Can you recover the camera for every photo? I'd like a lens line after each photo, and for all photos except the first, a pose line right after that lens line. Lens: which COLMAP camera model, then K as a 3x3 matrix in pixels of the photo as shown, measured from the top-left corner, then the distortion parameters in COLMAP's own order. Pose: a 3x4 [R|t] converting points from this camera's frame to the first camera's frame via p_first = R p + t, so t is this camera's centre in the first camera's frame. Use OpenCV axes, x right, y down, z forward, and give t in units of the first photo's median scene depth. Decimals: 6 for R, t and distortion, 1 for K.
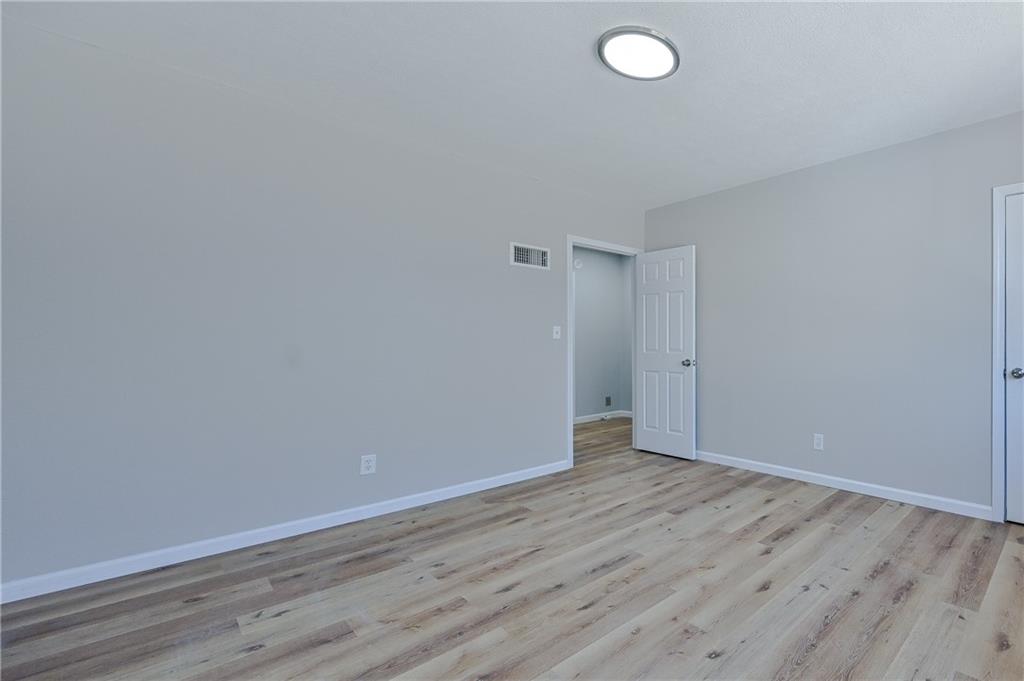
lens RADIAL K [[405.9, 0, 511.4], [0, 405.9, 342.6], [0, 0, 1]] dist [0.000609, 0.001171]
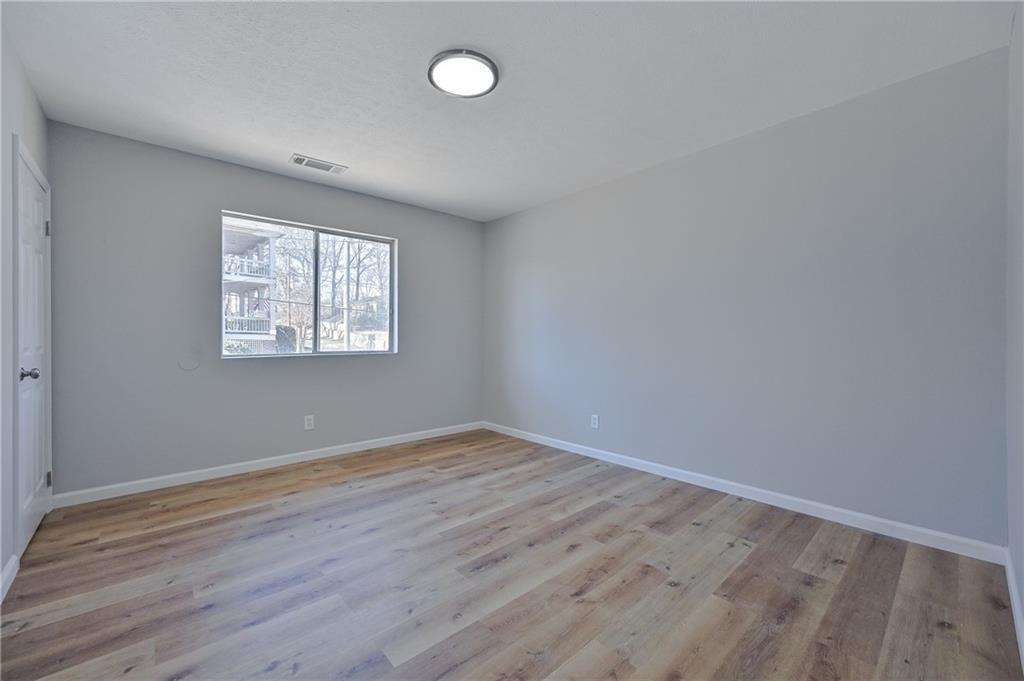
lens RADIAL K [[405.9, 0, 510.6], [0, 405.9, 339.3], [0, 0, 1]] dist [0.000609, 0.001171]
pose [[-0.947377, 0.003355, -0.320104, 0.519043], [0.001646, 0.999983, 0.005610, -0.006272], [0.320117, 0.004787, -0.947366, 1.983286]]
